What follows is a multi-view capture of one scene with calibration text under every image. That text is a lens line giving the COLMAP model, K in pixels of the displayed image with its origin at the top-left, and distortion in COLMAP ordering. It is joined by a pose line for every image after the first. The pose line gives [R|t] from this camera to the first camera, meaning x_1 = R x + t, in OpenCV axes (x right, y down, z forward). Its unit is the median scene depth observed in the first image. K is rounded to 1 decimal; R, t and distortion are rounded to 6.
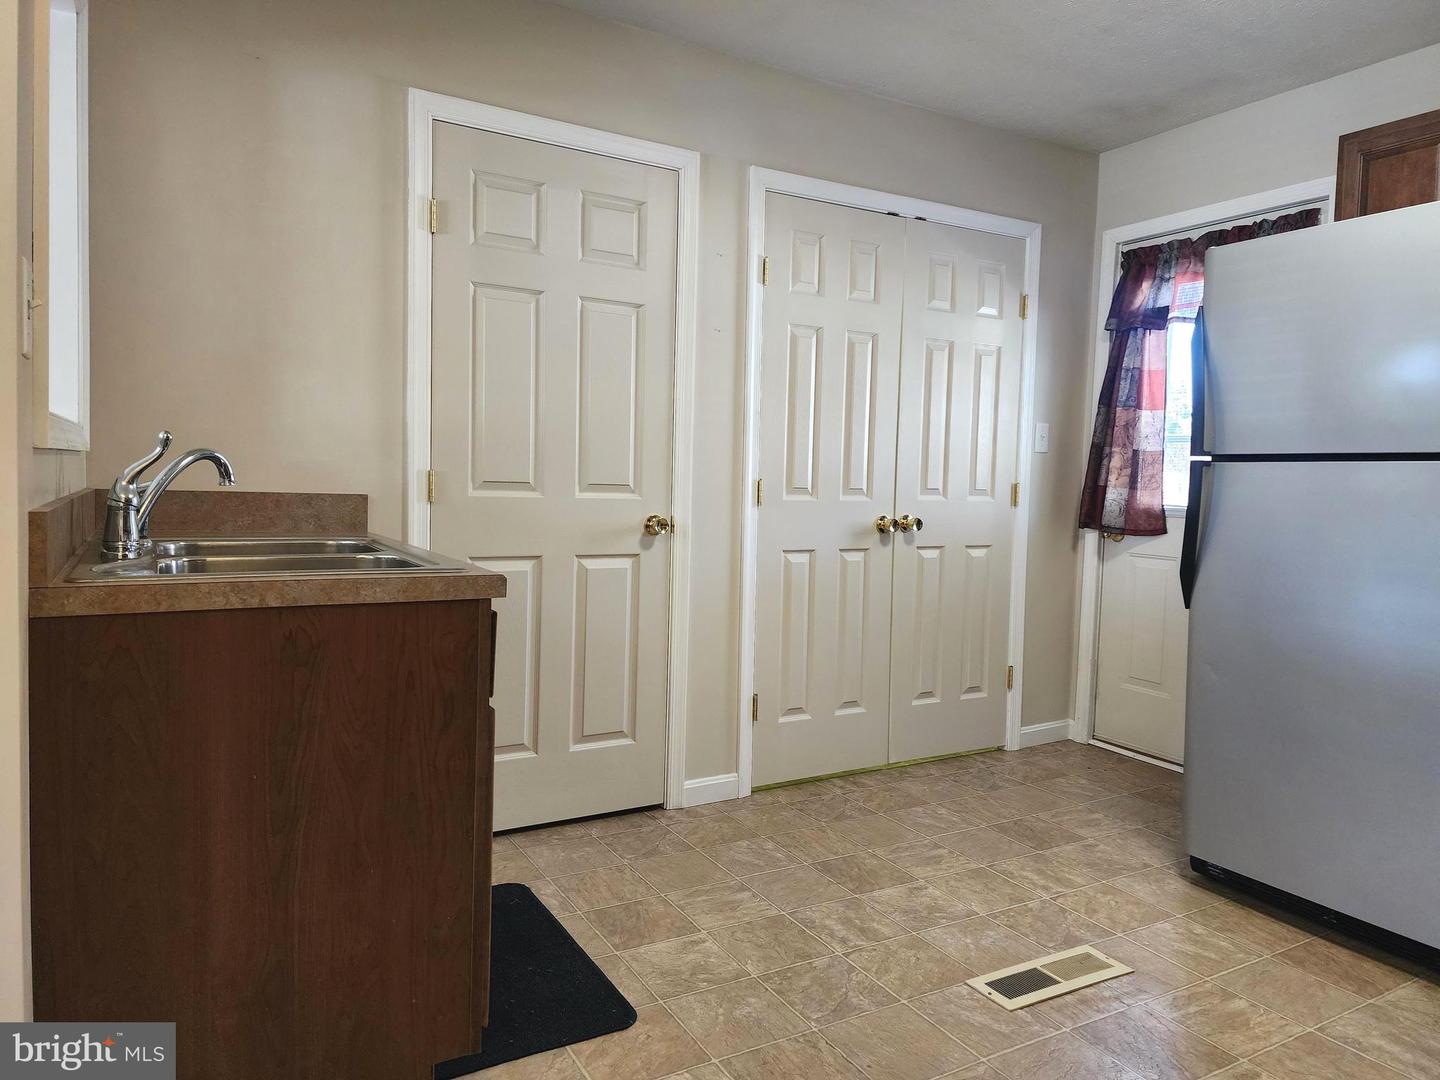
lens RADIAL K [[971.0, 0, 719.4], [0, 971.0, 531.6], [0, 0, 1]] dist [0.005445, 0.000898]
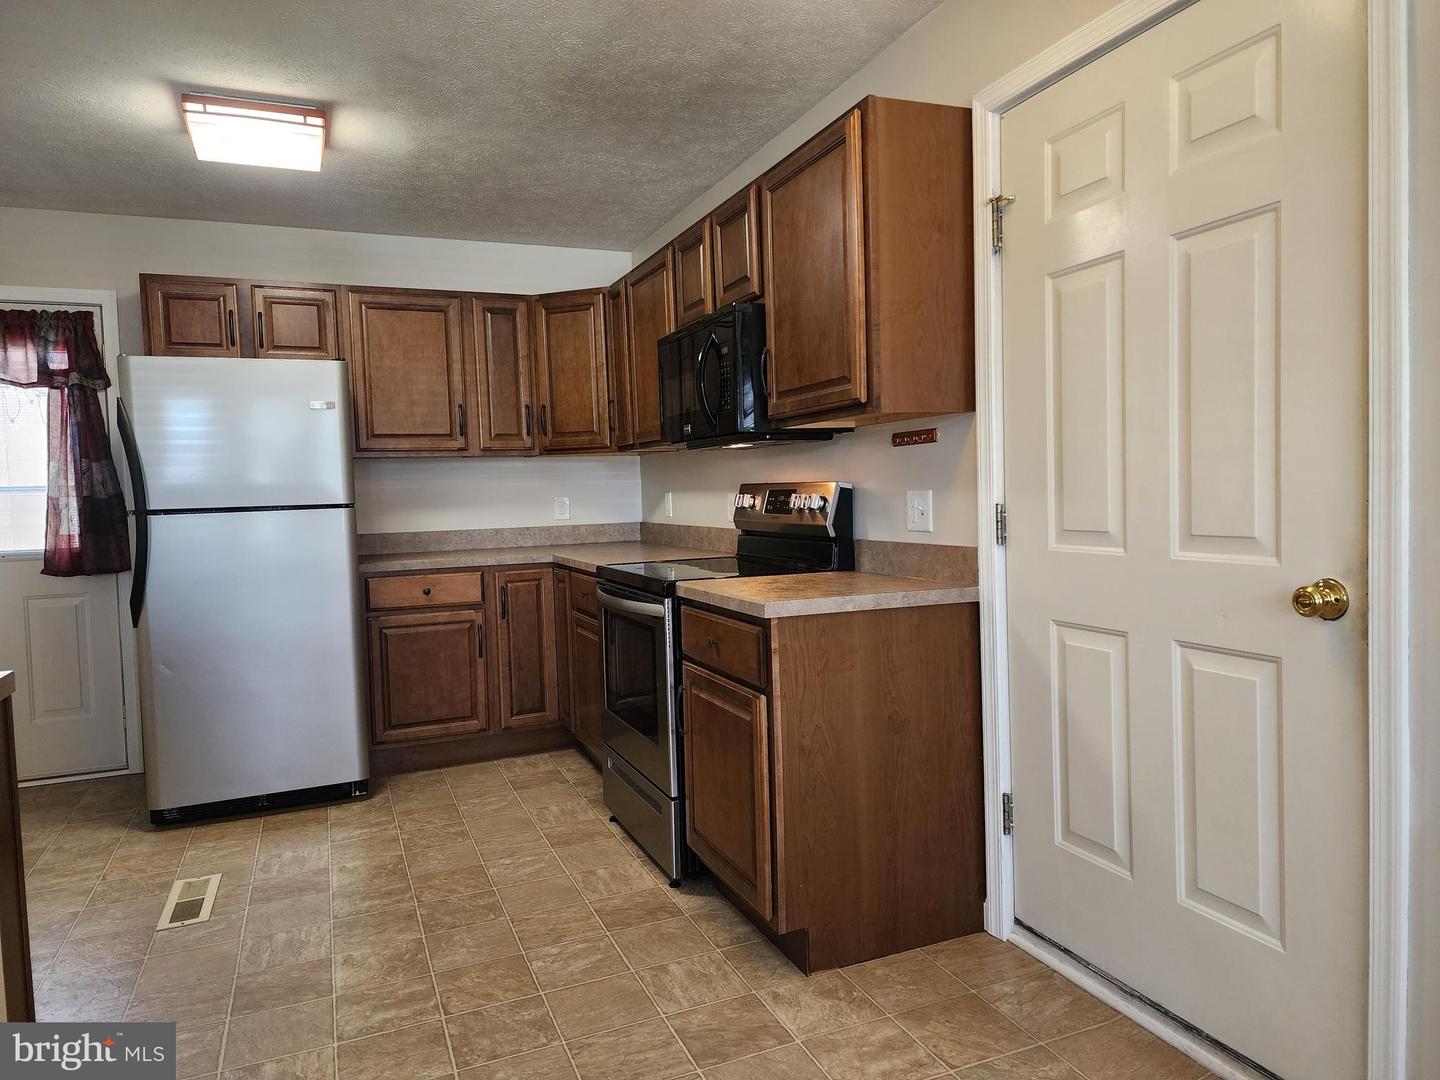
lens RADIAL K [[967.1, 0, 720.7], [0, 967.1, 534.4], [0, 0, 1]] dist [0.100502, -0.096704]
pose [[0.128475, -0.080514, 0.988439, -0.513769], [0.093920, 0.993207, 0.068695, -0.043795], [-0.987255, 0.084008, 0.135164, 0.023195]]
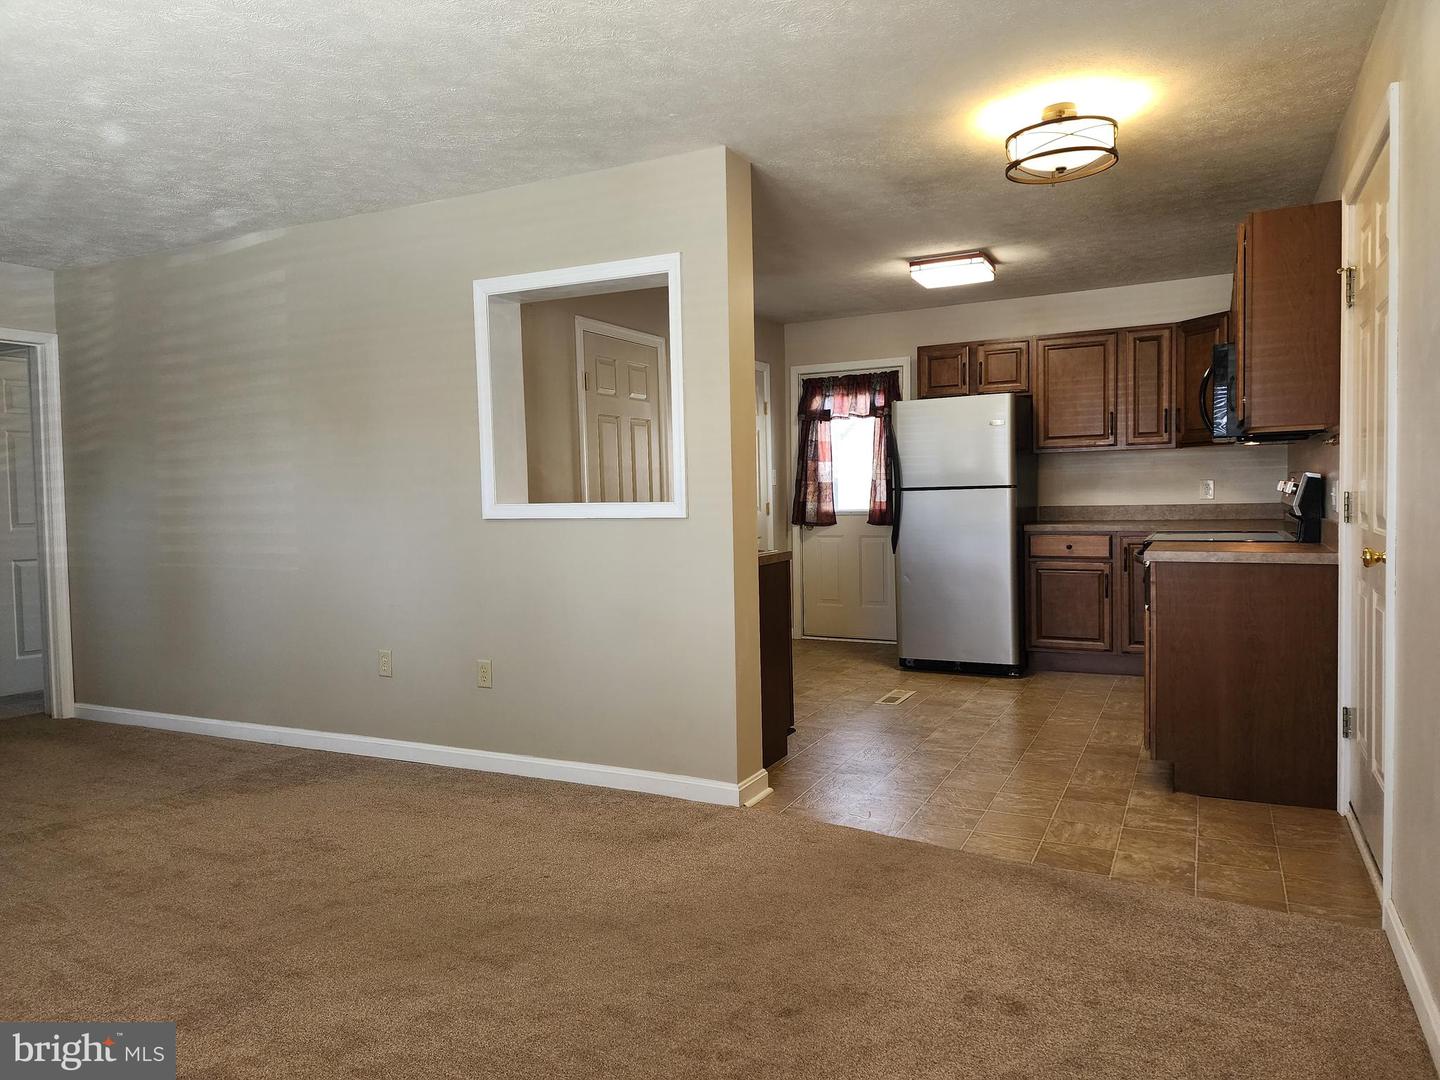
lens RADIAL K [[955.4, 0, 720.0], [0, 955.4, 540.0], [0, 0, 1]] dist [0.097355, -0.082132]
pose [[0.834448, -0.077532, 0.545605, -0.797472], [0.080148, 0.996601, 0.019042, -0.021107], [-0.545227, 0.027839, 0.837826, -0.500257]]
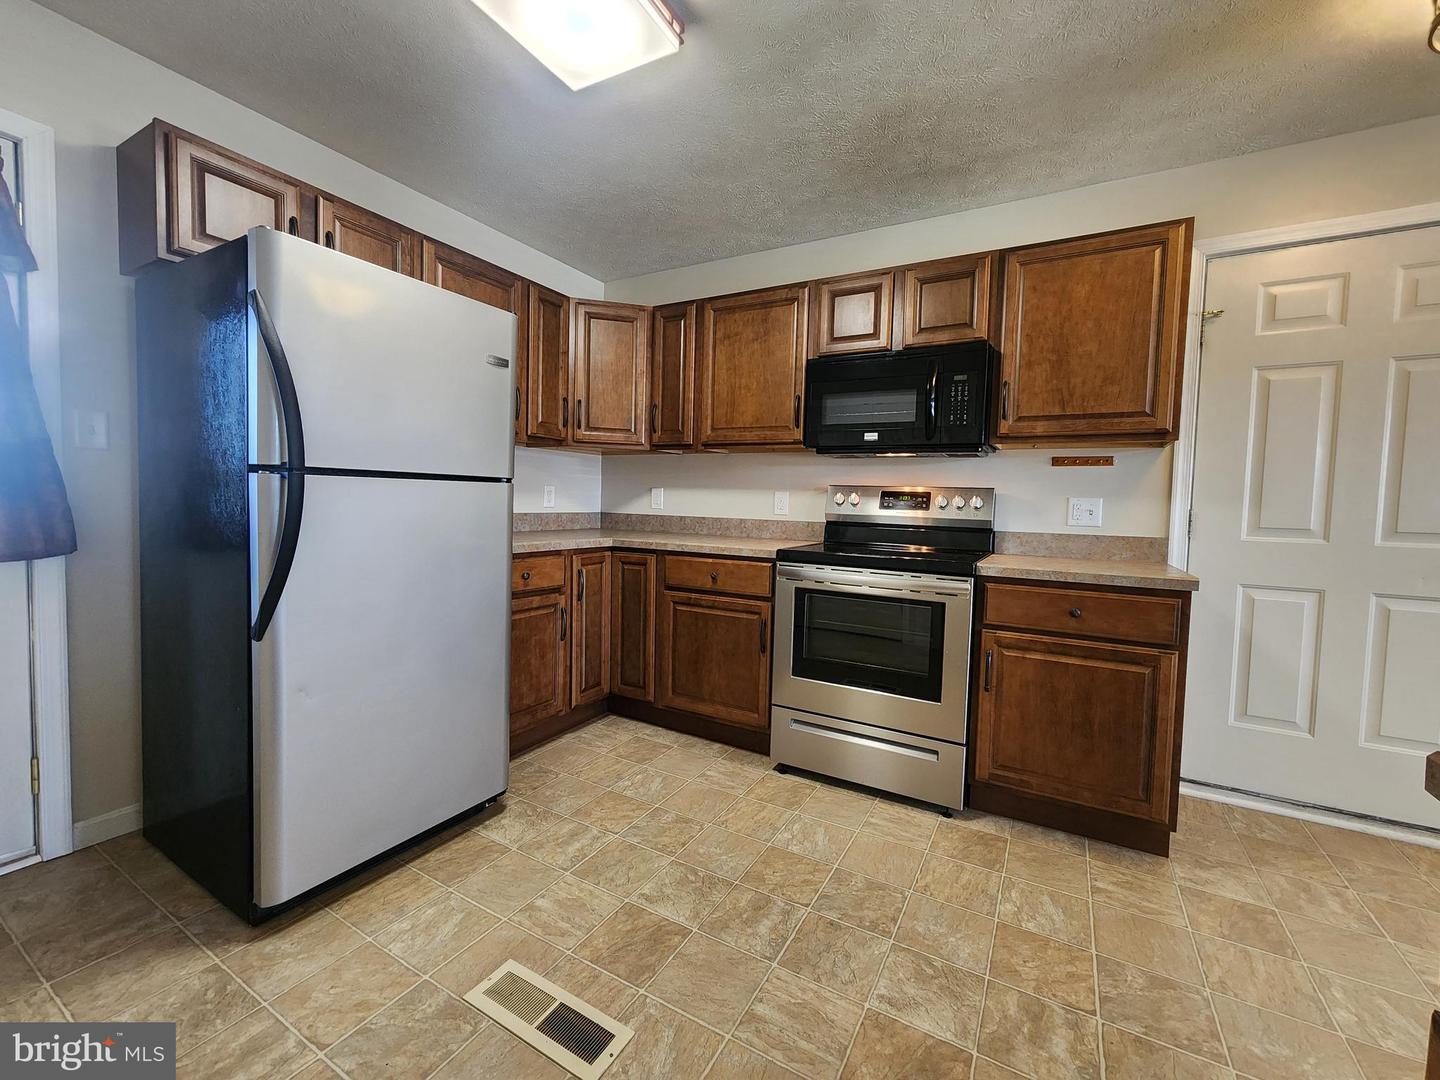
lens RADIAL K [[595.5, 0, 722.8], [0, 595.5, 529.6], [0, 0, 1]] dist [0.000851, -0.000165]
pose [[-0.508122, -0.083812, 0.857197, -0.126149], [0.010800, 0.994556, 0.103644, -0.049626], [-0.861217, 0.061921, -0.504451, 0.645013]]
